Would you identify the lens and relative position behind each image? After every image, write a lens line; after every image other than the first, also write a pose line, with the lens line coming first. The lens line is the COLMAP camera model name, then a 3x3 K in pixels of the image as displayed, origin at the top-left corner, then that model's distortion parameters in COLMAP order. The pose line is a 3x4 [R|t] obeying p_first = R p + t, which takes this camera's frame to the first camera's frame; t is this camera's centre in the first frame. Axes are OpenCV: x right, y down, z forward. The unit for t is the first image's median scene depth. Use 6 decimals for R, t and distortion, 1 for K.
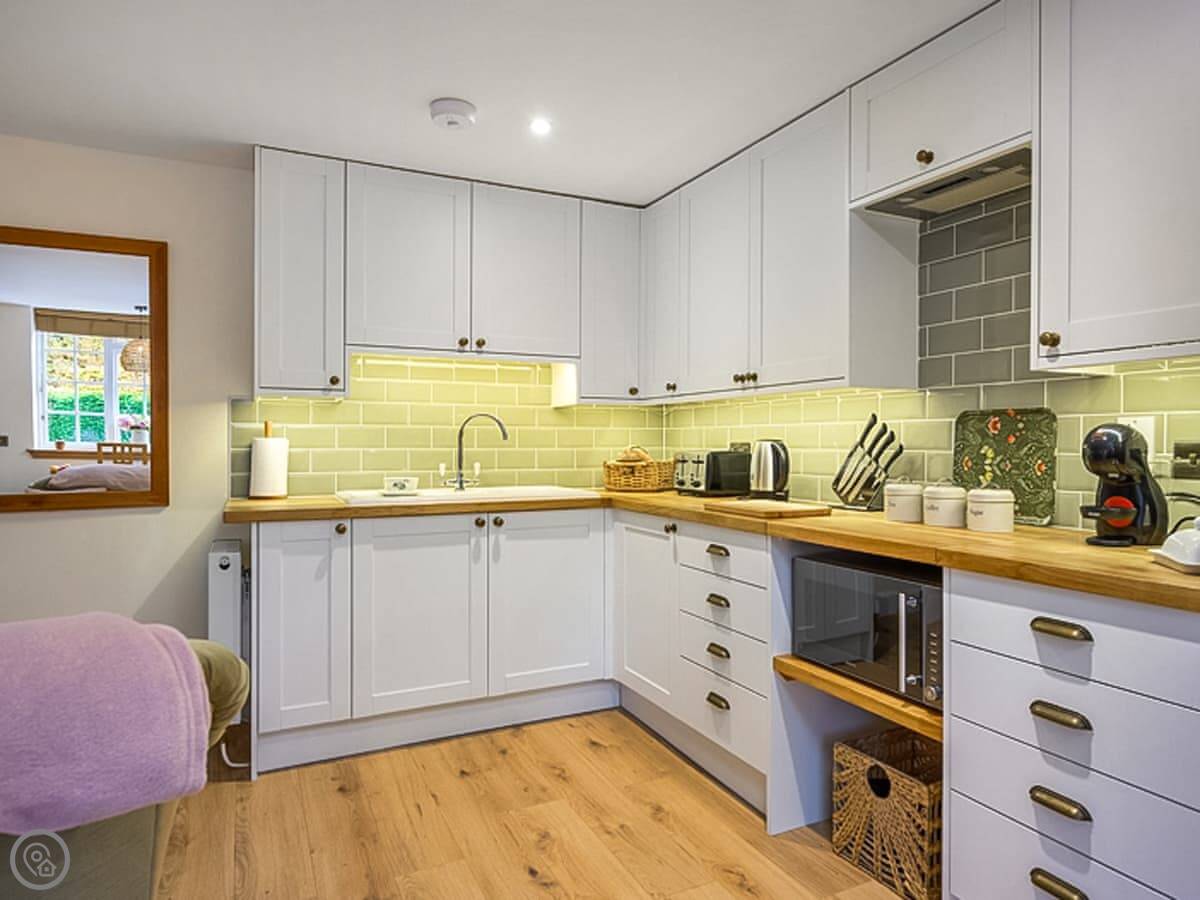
lens RADIAL K [[739.0, 0, 600.0], [0, 739.0, 450.0], [0, 0, 1]] dist [-0.003753, -0.000784]
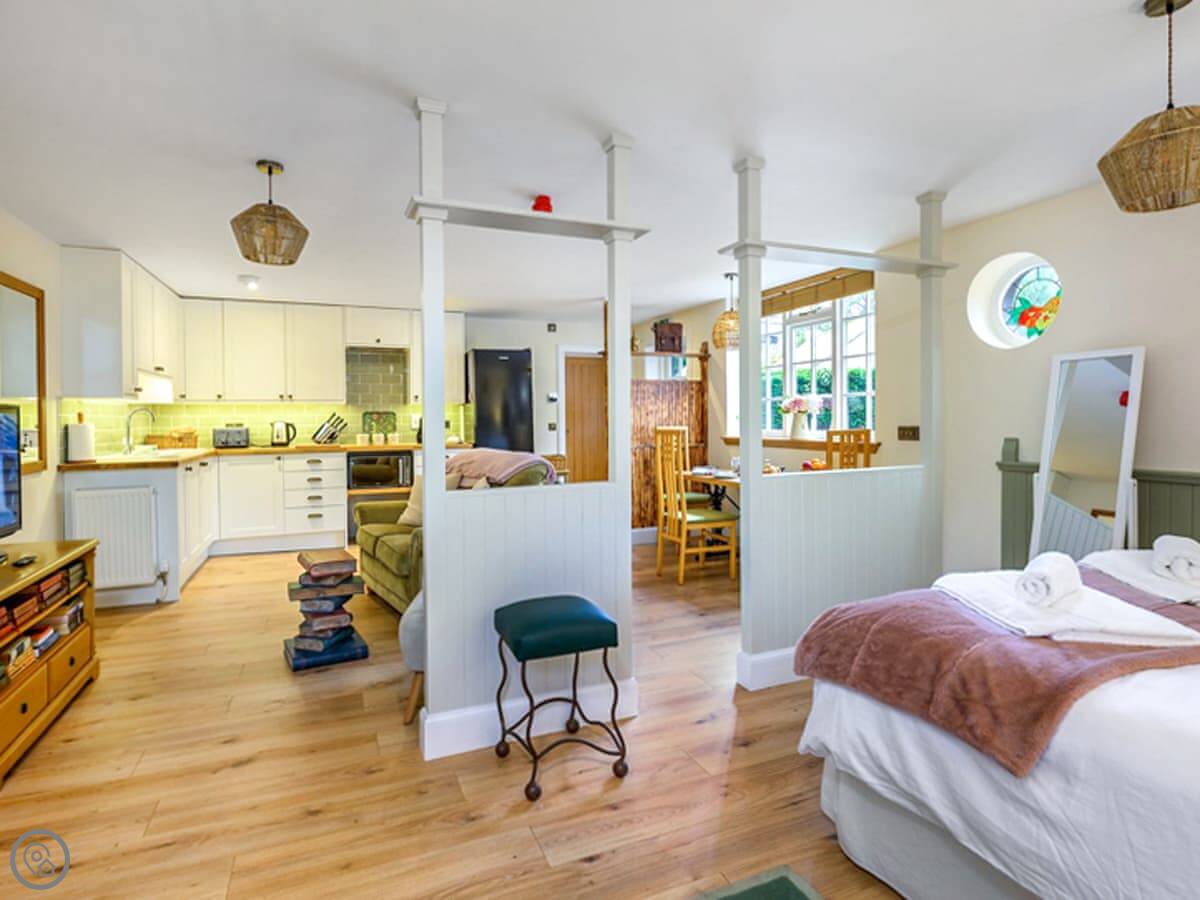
lens RADIAL K [[702.9, 0, 567.1], [0, 702.9, 448.4], [0, 0, 1]] dist [-0.002855, -0.000584]
pose [[0.114863, -0.046160, 0.992308, -2.276593], [0.022051, 0.998792, 0.043909, -0.006735], [-0.993137, 0.016838, 0.115742, -0.234837]]
